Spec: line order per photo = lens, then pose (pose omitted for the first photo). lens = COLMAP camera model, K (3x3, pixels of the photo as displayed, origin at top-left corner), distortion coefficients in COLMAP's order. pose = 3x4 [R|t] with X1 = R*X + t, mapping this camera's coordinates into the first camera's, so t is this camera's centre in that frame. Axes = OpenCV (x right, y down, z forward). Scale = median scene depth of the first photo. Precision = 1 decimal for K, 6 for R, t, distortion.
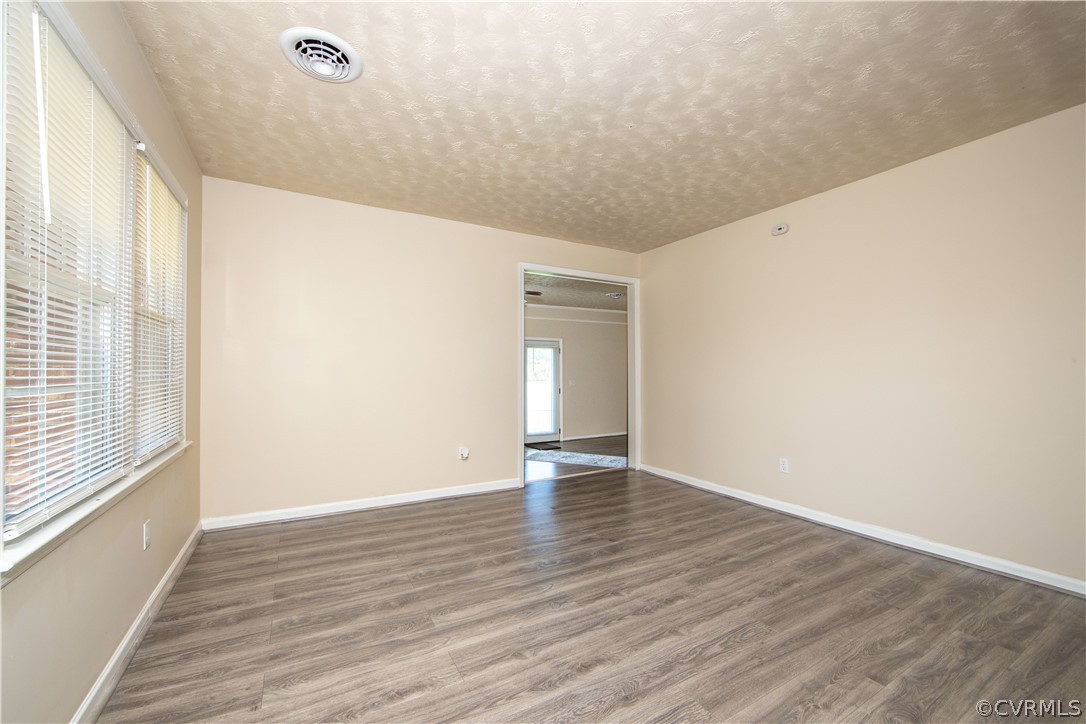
lens RADIAL K [[421.6, 0, 537.3], [0, 421.6, 382.7], [0, 0, 1]] dist [-0.013365, -0.000002]
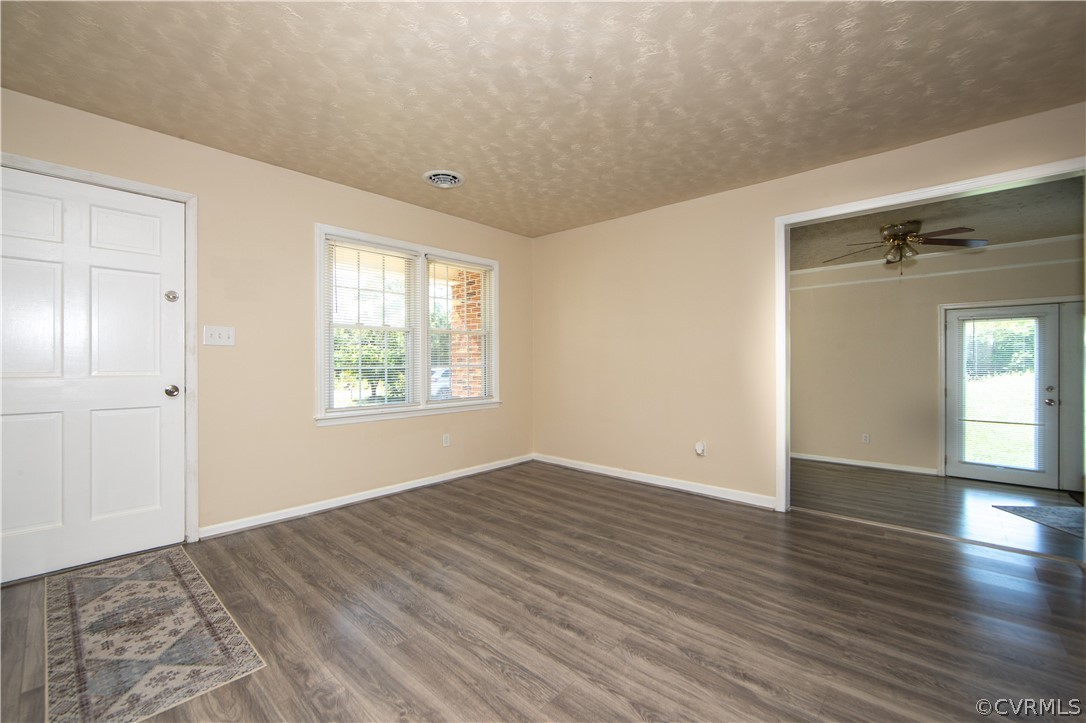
lens RADIAL K [[454.2, 0, 543.0], [0, 454.2, 361.5], [0, 0, 1]] dist [-0.002742, -0.000126]
pose [[0.317998, -0.001418, -0.948090, 0.931200], [-0.020676, 0.999751, -0.008430, -0.007991], [0.947866, 0.022284, 0.317889, 0.511664]]
